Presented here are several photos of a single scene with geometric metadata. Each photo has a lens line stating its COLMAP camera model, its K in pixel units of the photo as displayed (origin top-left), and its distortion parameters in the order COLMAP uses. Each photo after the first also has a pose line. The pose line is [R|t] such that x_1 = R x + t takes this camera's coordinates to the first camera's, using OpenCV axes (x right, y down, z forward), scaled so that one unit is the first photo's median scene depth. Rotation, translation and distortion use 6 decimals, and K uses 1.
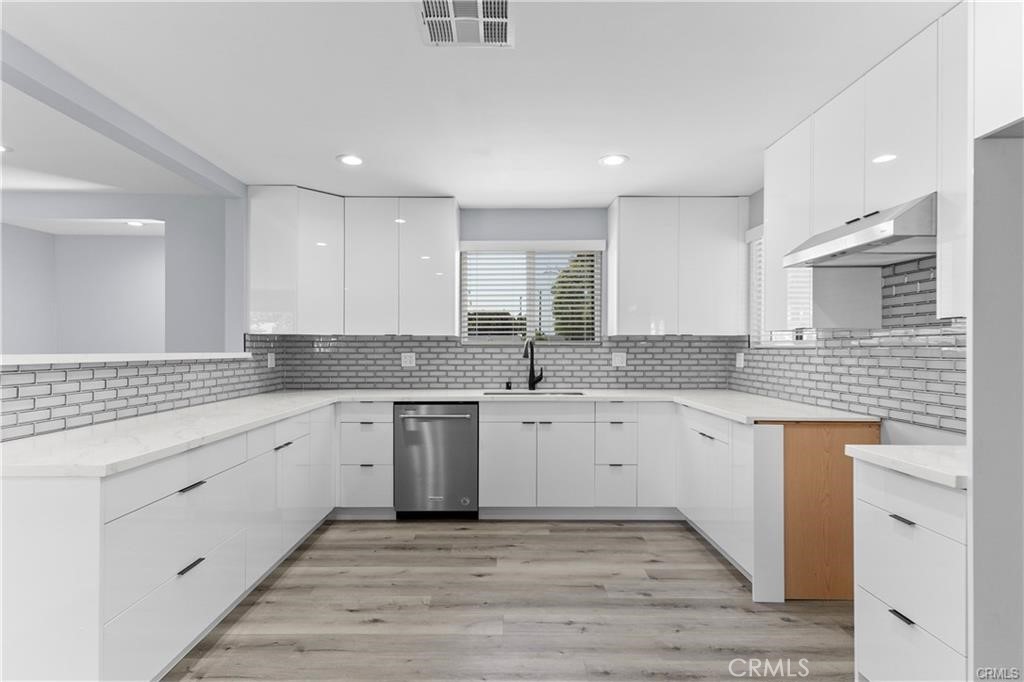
lens RADIAL K [[544.1, 0, 502.5], [0, 544.1, 350.5], [0, 0, 1]] dist [0.032694, -0.000752]
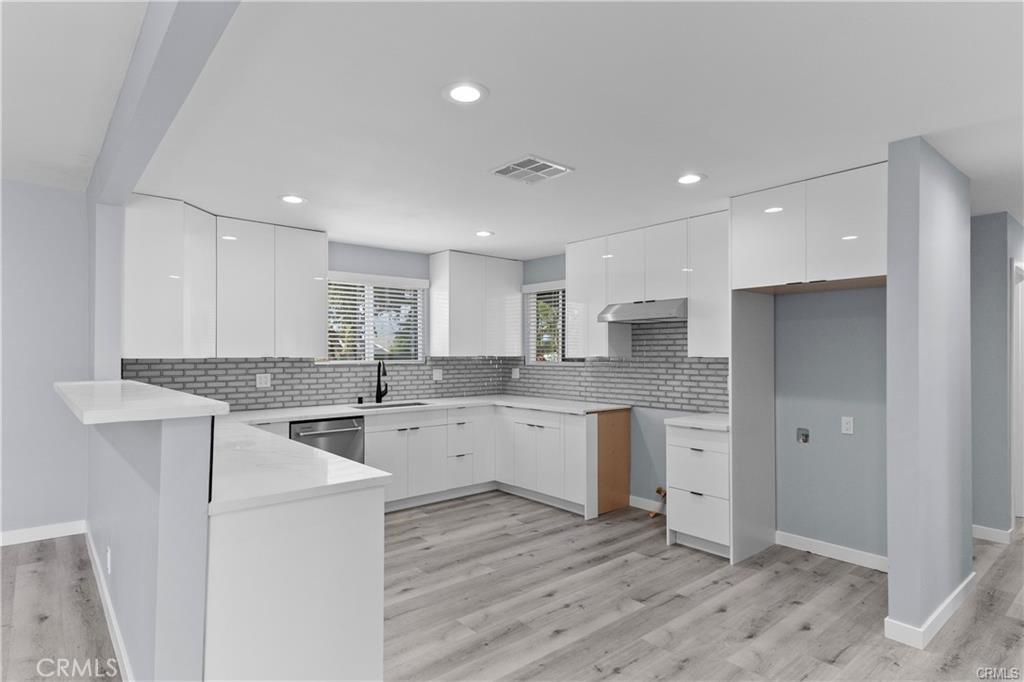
lens RADIAL K [[544.1, 0, 502.5], [0, 544.1, 350.5], [0, 0, 1]] dist [0.032694, -0.000752]
pose [[0.765227, 0.003147, 0.643753, -0.528764], [0.002706, 0.999964, -0.008104, -0.031833], [-0.643755, 0.007943, 0.765190, -0.074492]]
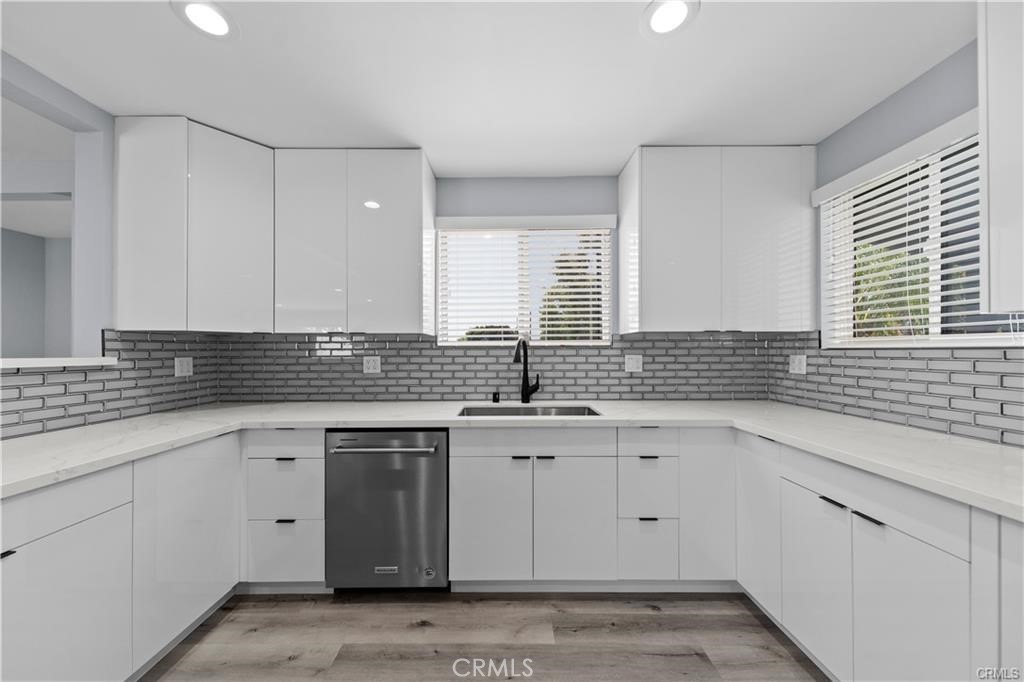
lens RADIAL K [[357.7, 0, 502.5], [0, 357.7, 349.8], [0, 0, 1]] dist [0.014265, -0.004322]
pose [[0.999964, -0.003598, -0.007665, 0.026364], [0.003546, 0.999971, -0.006785, -0.000860], [0.007689, 0.006758, 0.999948, 0.508996]]
